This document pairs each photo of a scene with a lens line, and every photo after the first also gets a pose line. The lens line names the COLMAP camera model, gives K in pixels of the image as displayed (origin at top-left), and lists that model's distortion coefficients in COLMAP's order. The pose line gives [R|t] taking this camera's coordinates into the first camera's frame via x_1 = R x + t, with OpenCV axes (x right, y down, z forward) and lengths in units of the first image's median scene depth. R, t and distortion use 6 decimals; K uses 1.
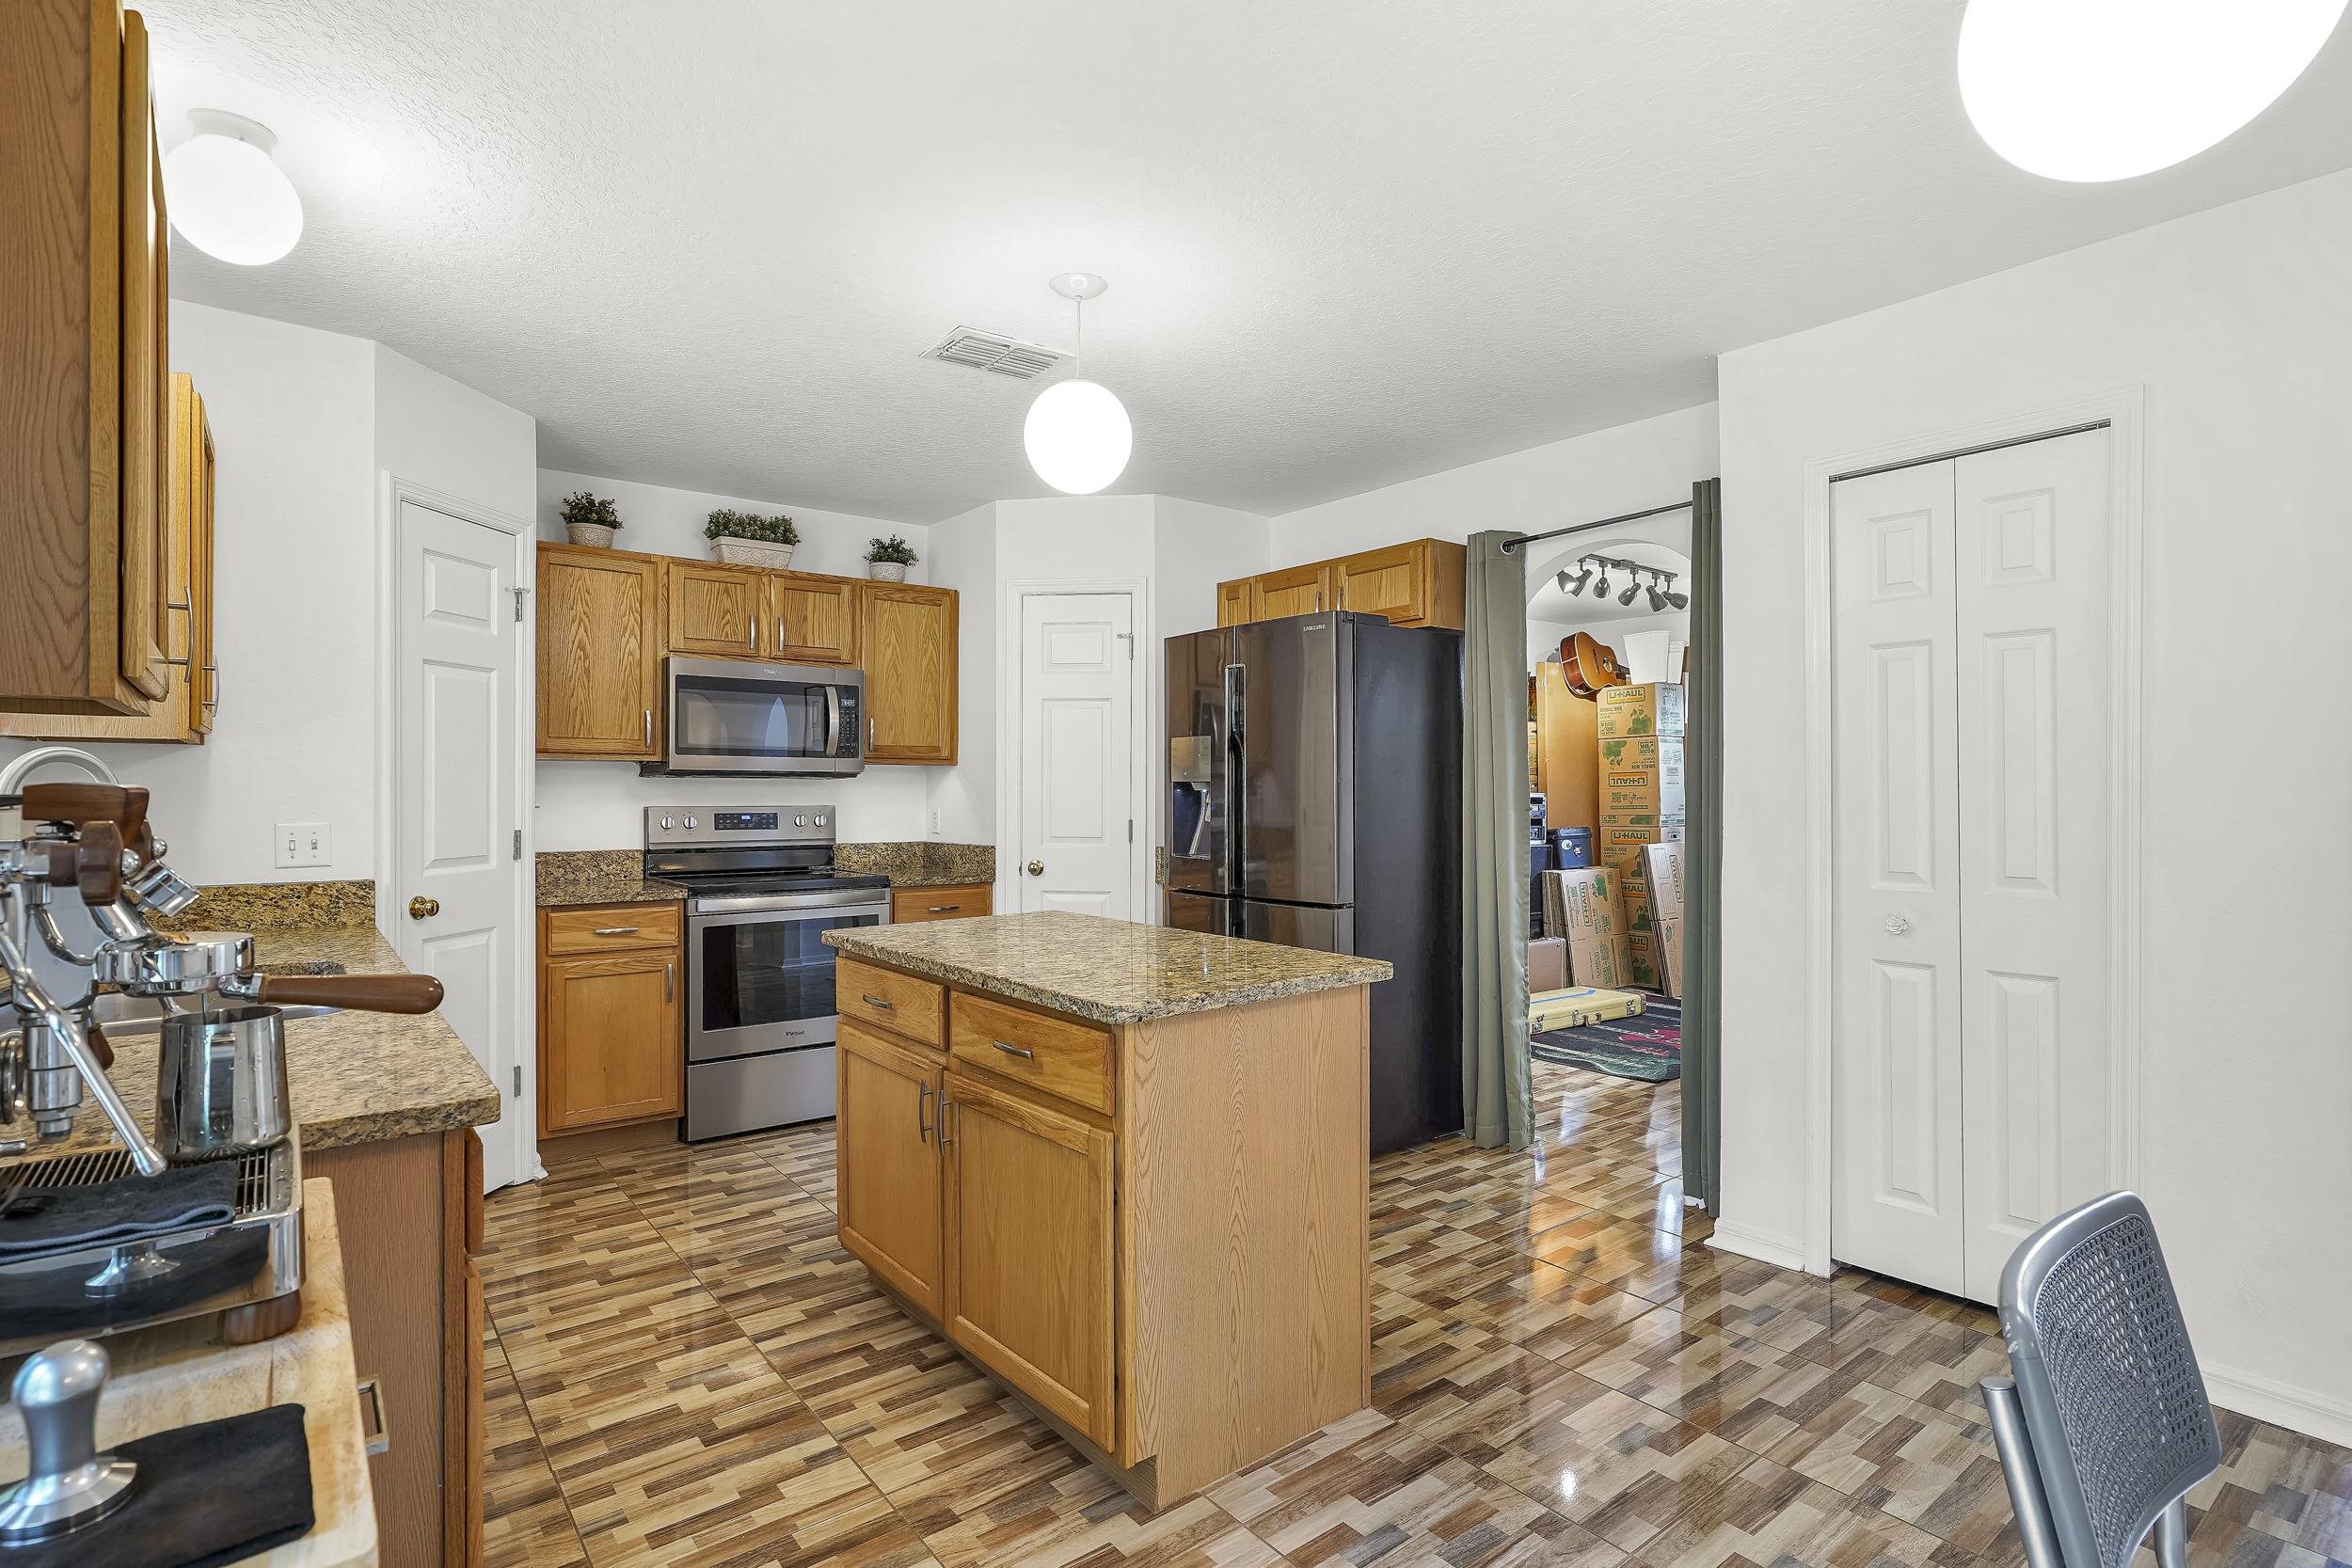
lens RADIAL K [[1162.7, 0, 1178.9], [0, 1162.7, 800.6], [0, 0, 1]] dist [-0.011030, 0.007054]
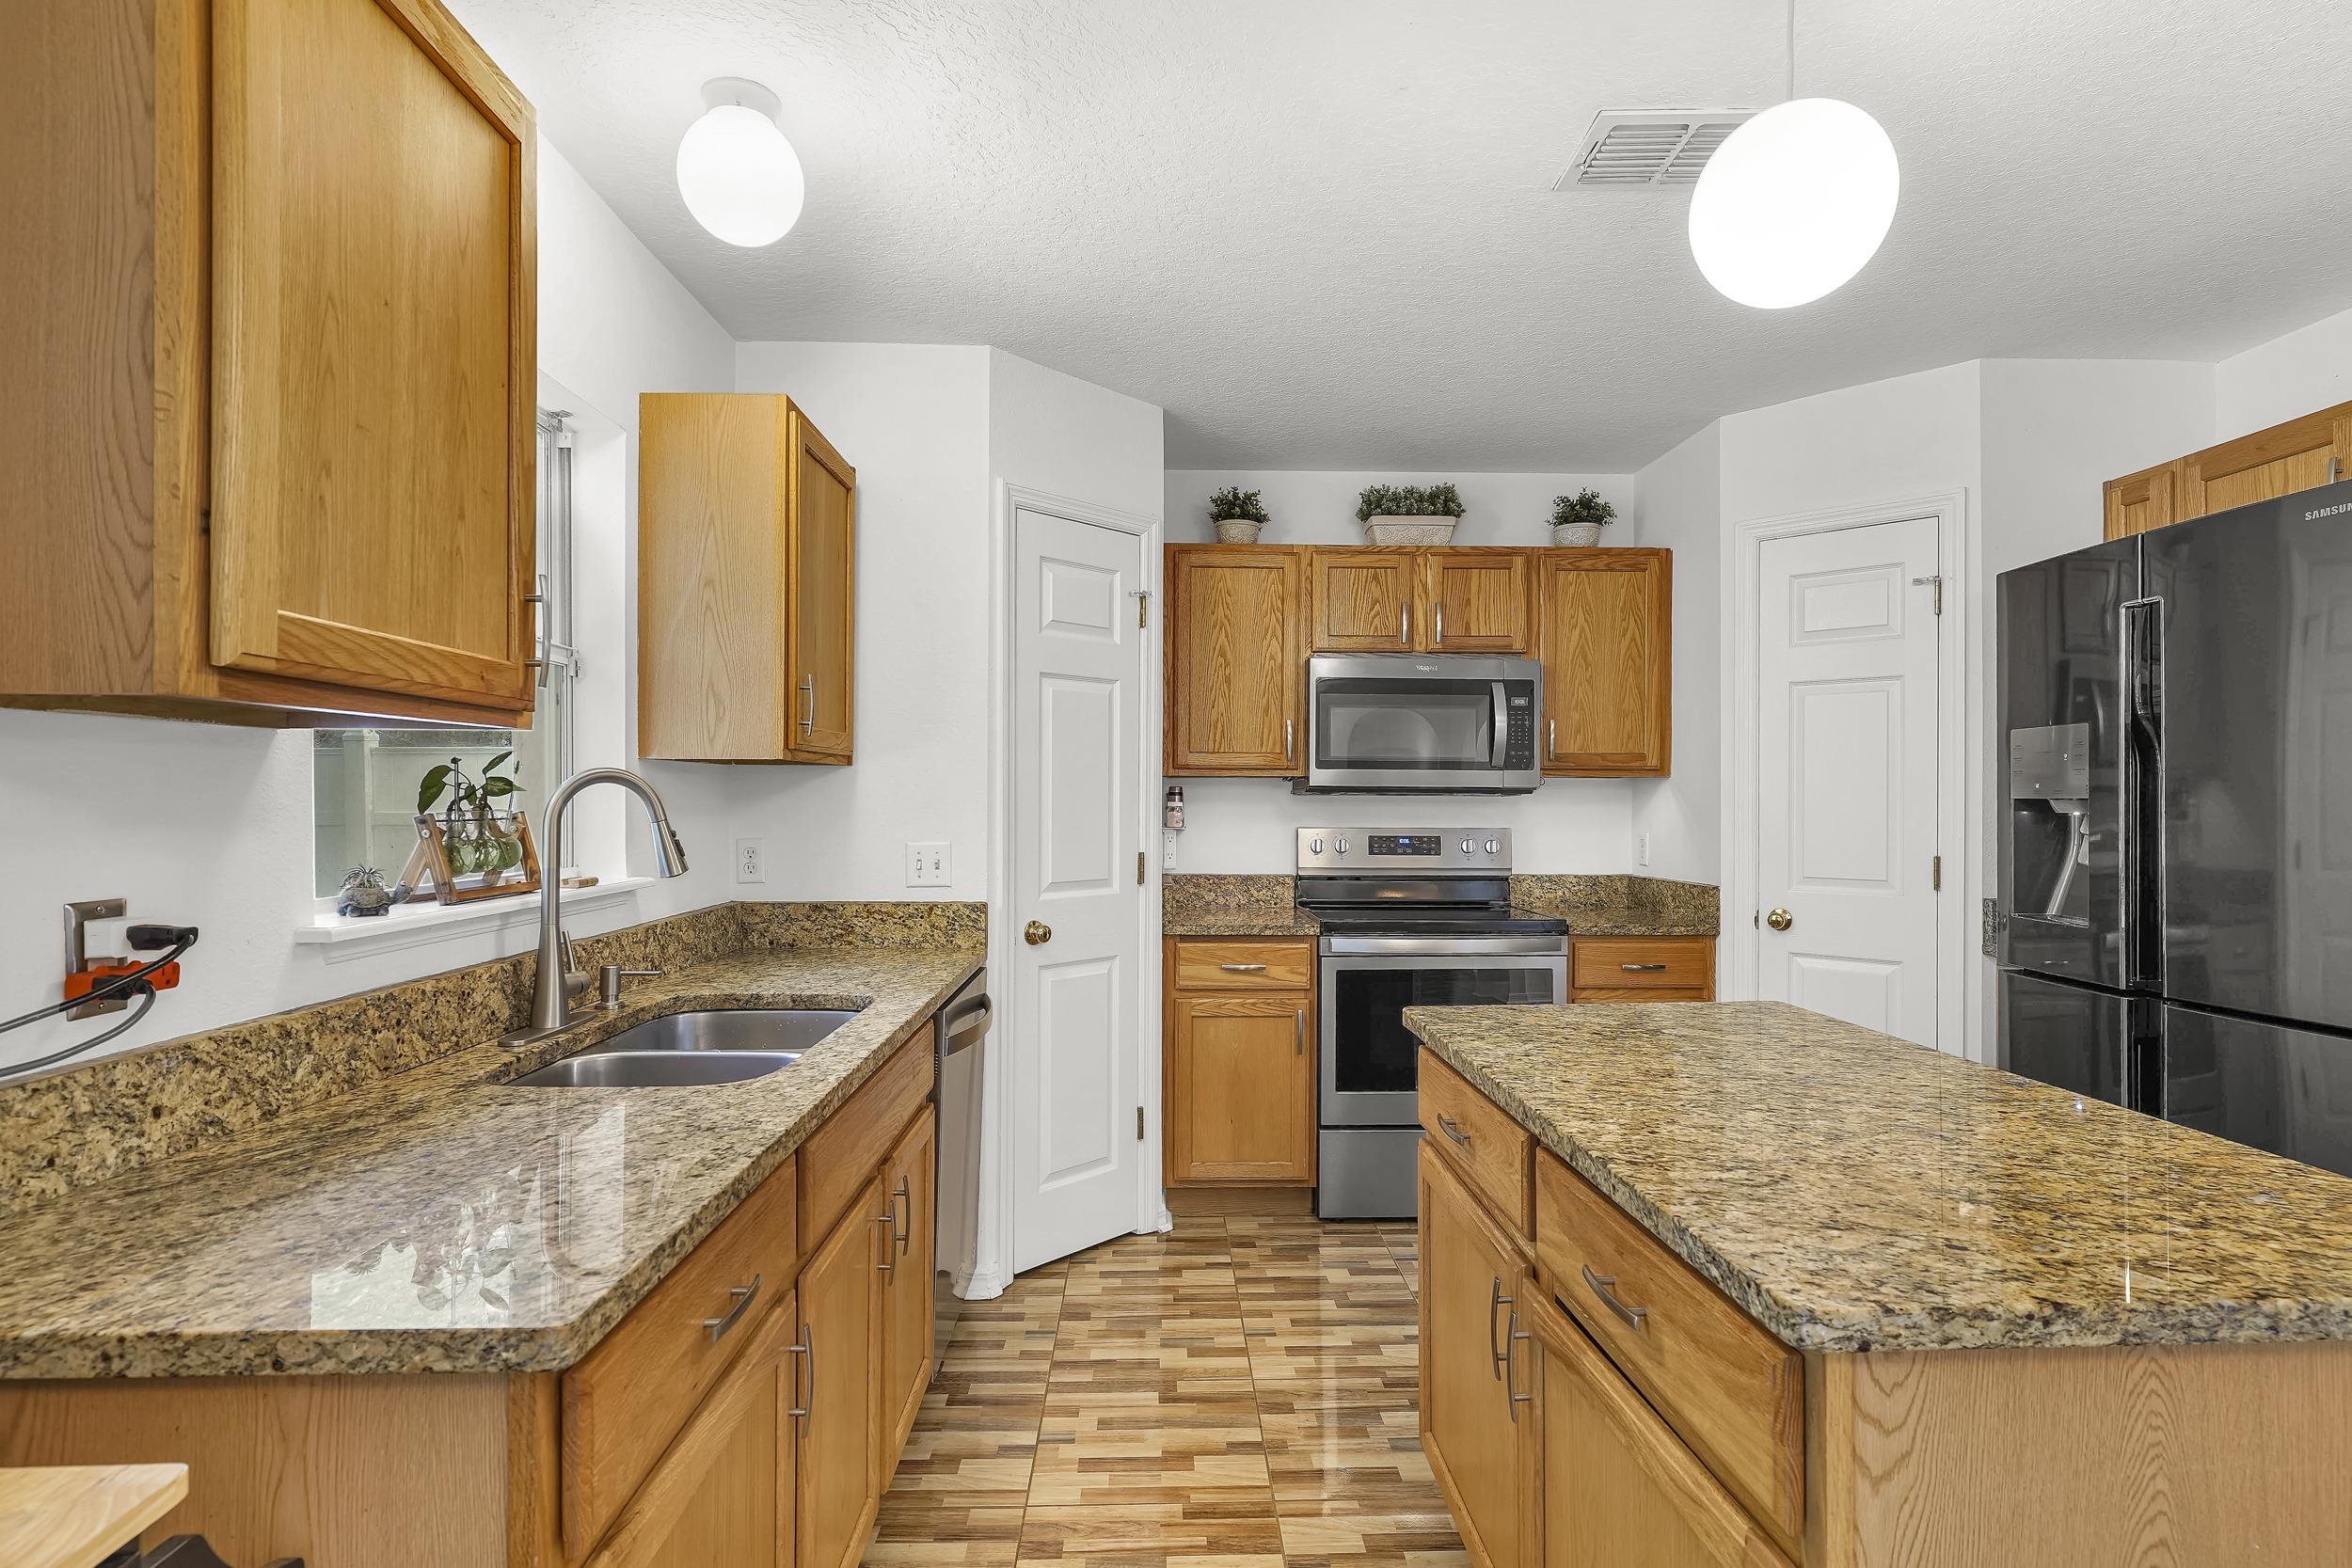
lens RADIAL K [[1162.7, 0, 1178.9], [0, 1162.7, 800.6], [0, 0, 1]] dist [-0.011030, 0.007054]
pose [[0.799868, -0.000483, -0.600175, 0.010537], [-0.007717, 0.999909, -0.011089, -0.005133], [0.600126, 0.013501, 0.799792, 0.236047]]
